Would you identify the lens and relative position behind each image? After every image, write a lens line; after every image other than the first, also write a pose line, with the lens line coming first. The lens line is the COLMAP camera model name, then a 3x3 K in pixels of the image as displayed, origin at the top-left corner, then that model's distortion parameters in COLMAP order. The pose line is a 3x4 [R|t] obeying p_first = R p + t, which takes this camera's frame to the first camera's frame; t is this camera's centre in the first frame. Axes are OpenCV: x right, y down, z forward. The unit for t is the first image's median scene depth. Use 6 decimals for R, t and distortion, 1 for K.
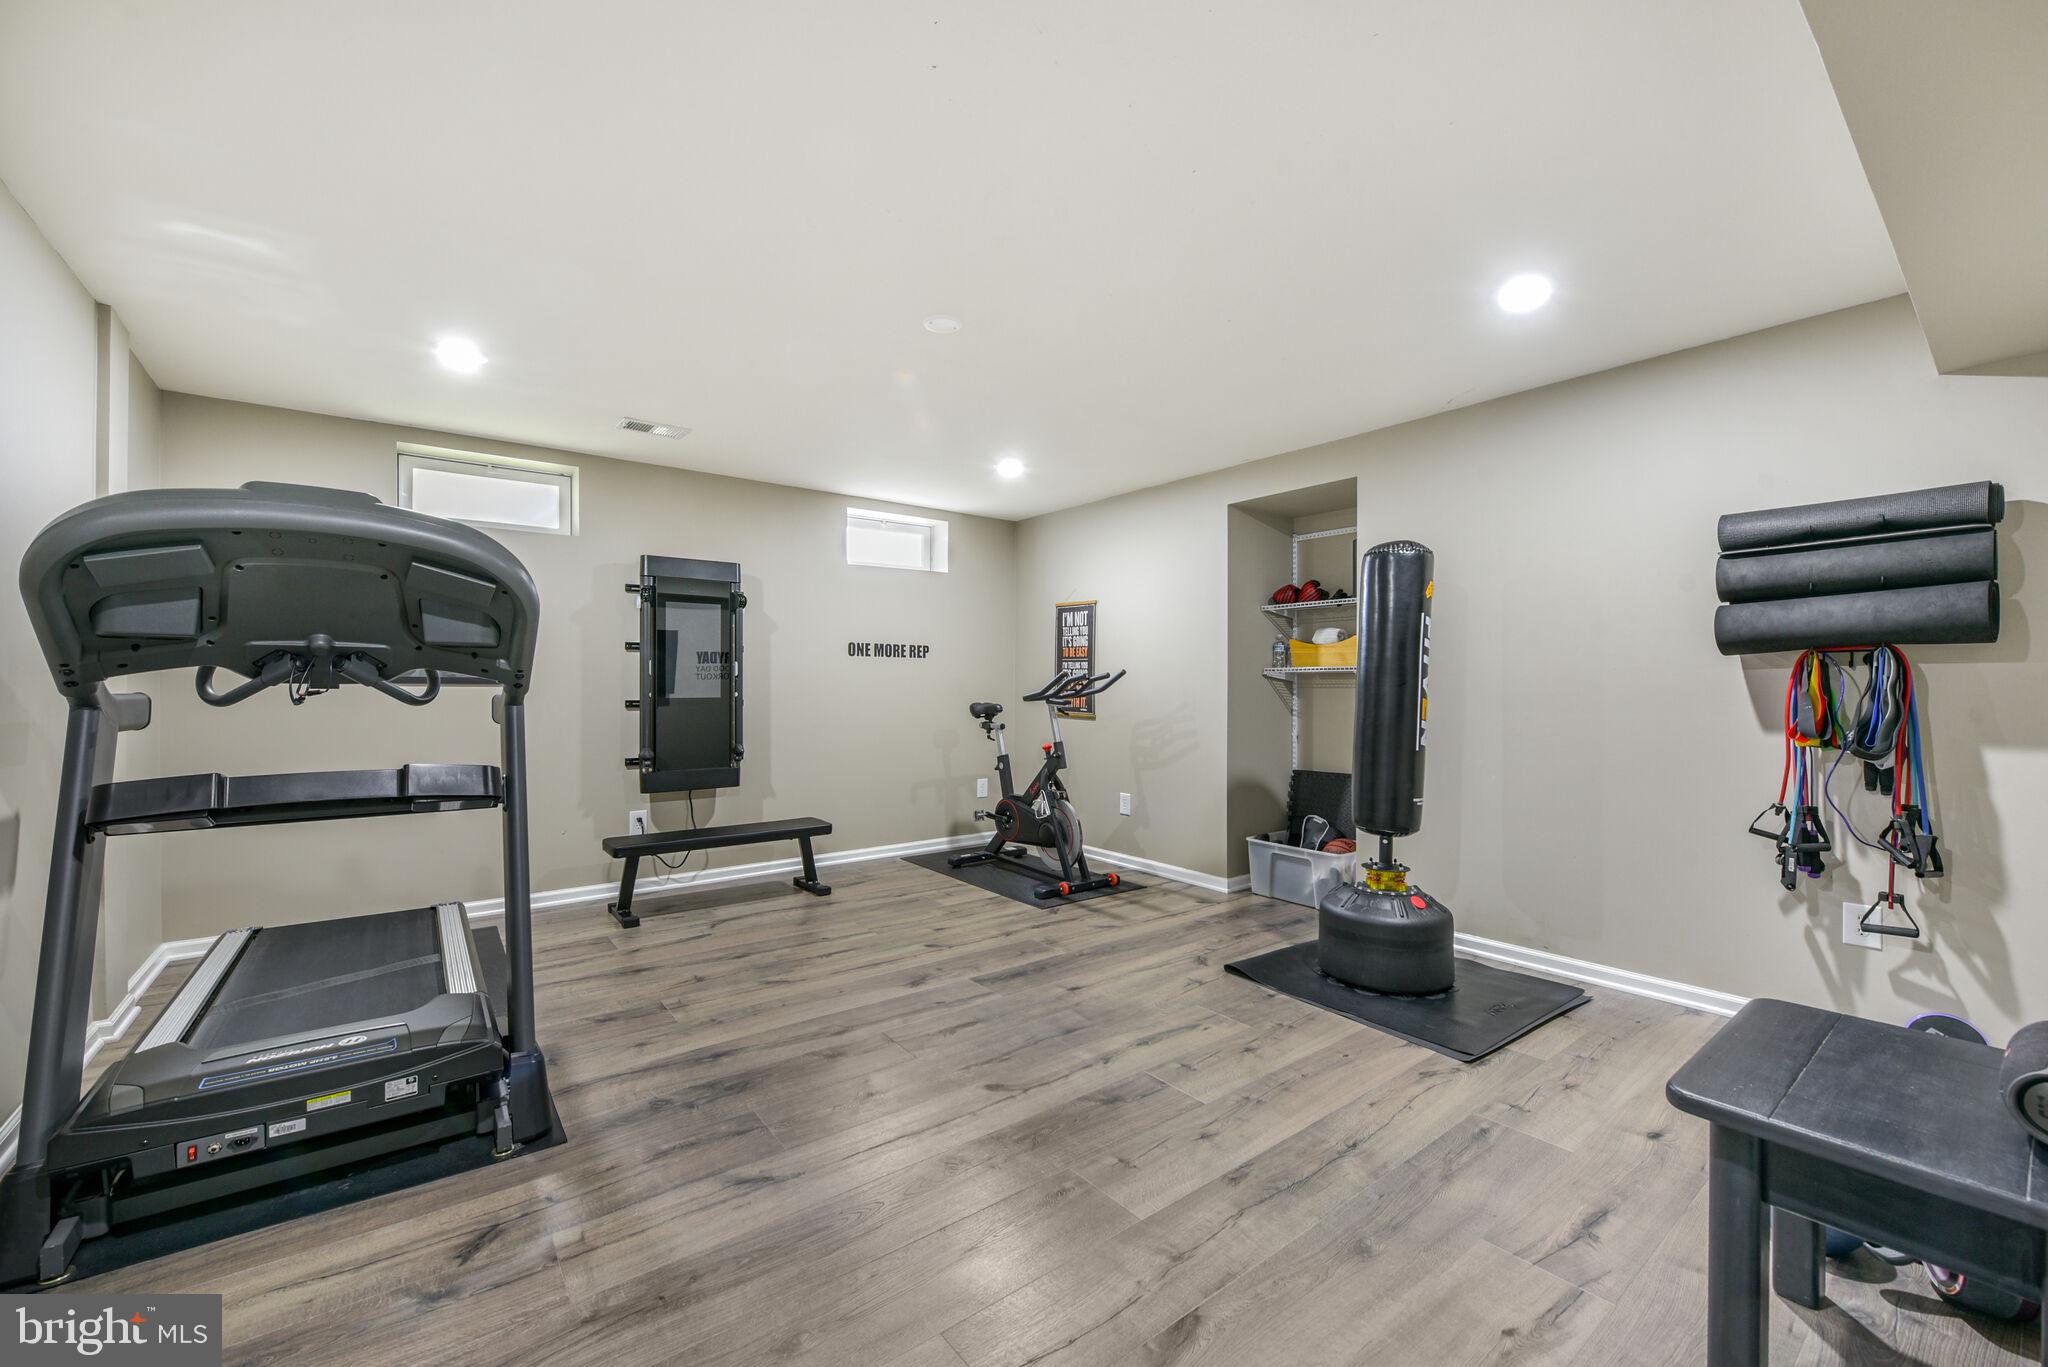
lens RADIAL K [[821.0, 0, 1014.9], [0, 821.0, 698.1], [0, 0, 1]] dist [-0.005344, -0.001433]
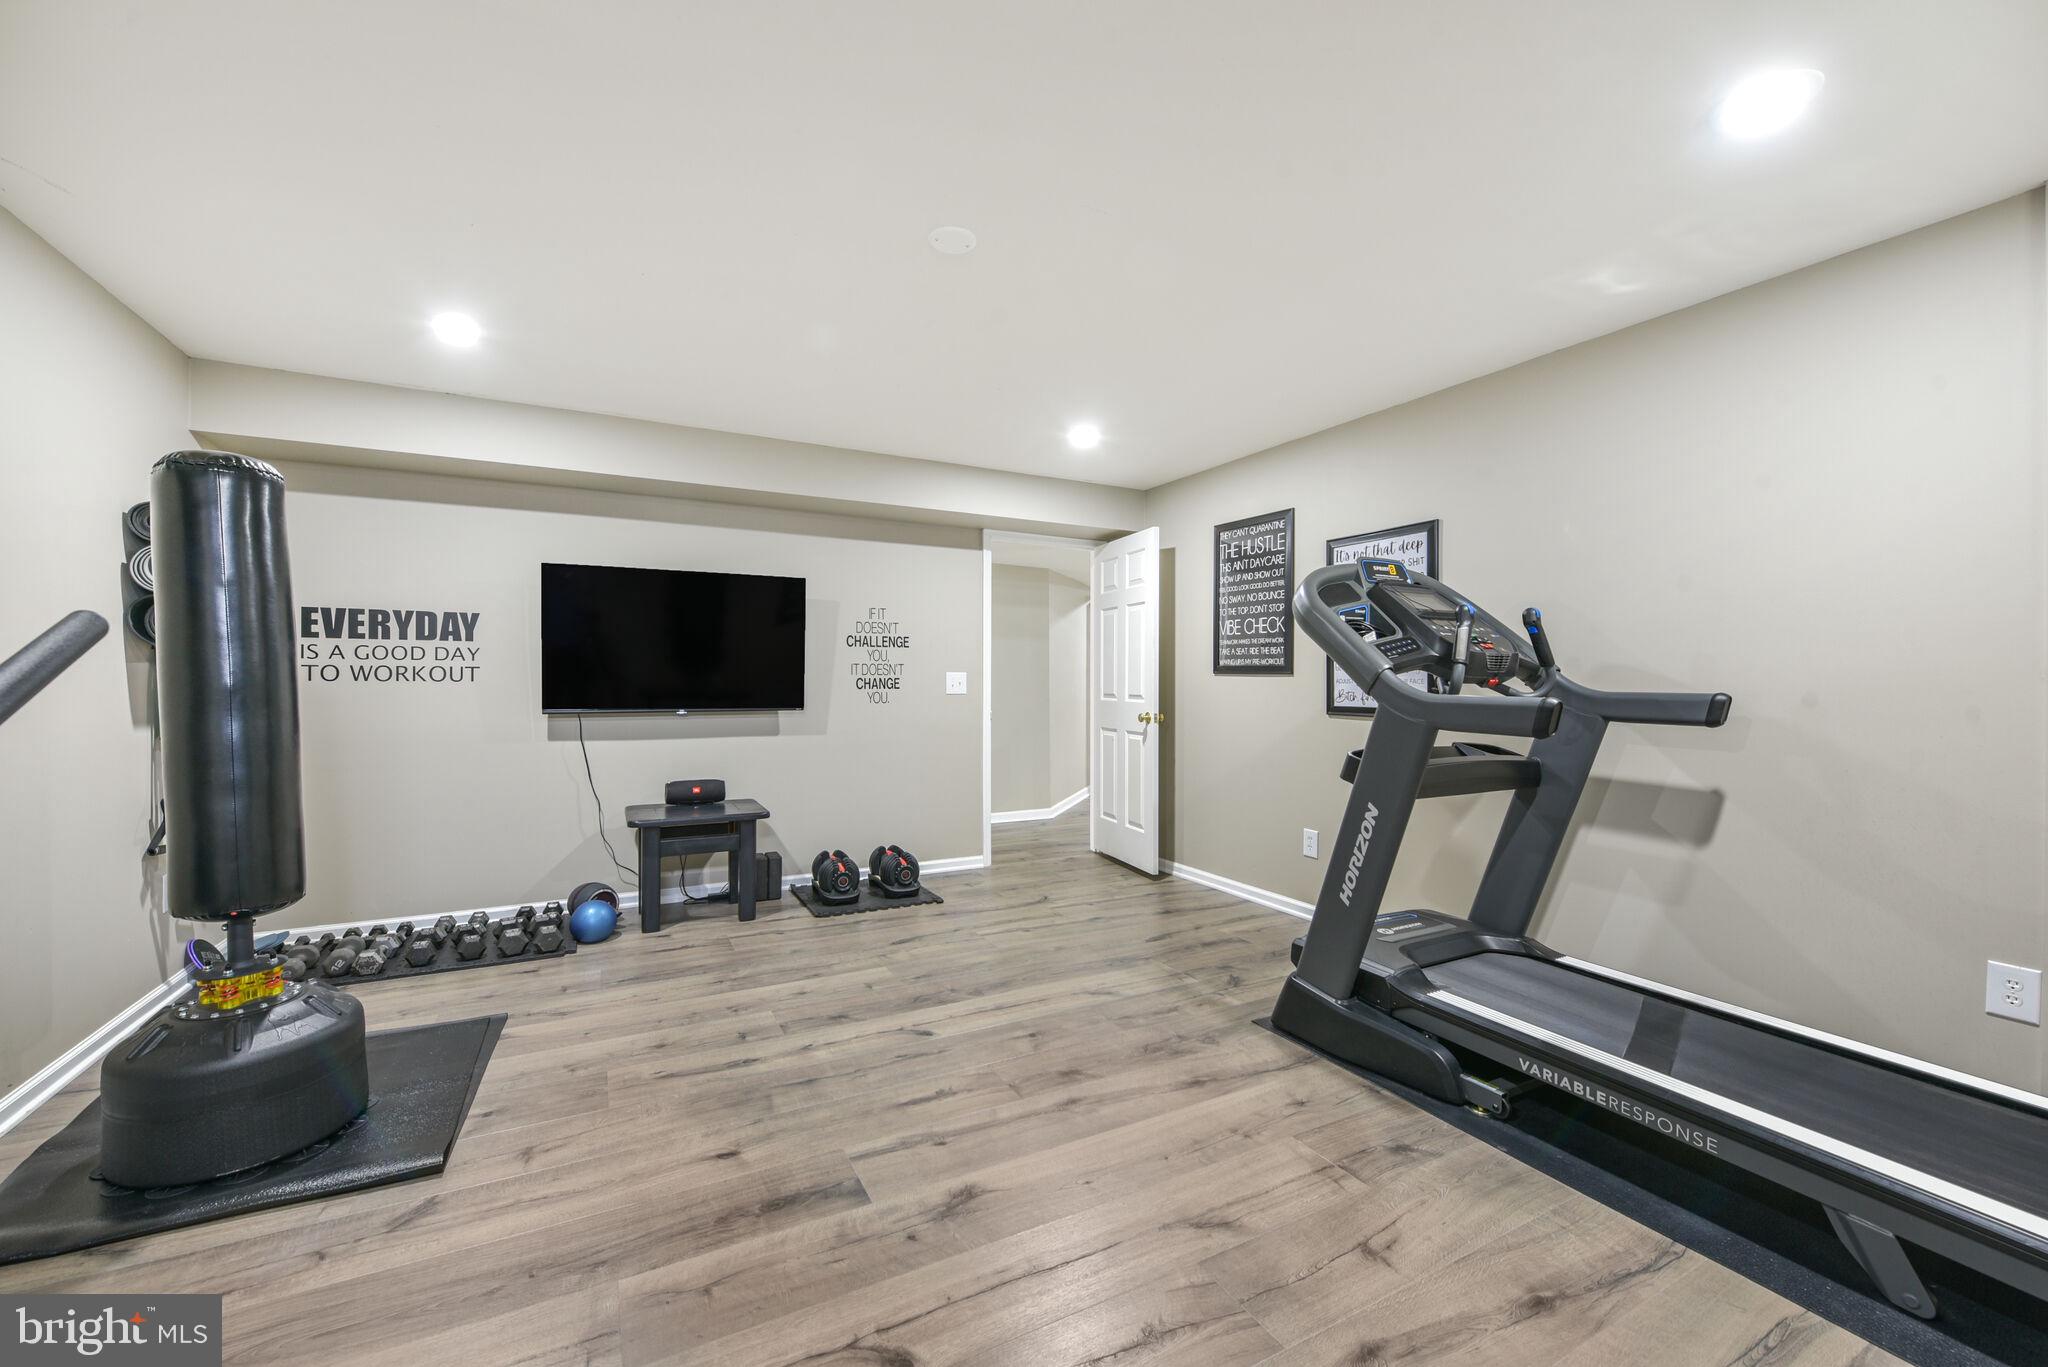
lens RADIAL K [[821.0, 0, 1020.3], [0, 821.0, 701.3], [0, 0, 1]] dist [-0.005344, -0.001433]
pose [[-0.986972, -0.010041, 0.160576, -0.289443], [-0.003300, 0.999104, 0.042188, -0.032935], [-0.160856, 0.041108, -0.986121, 1.803563]]
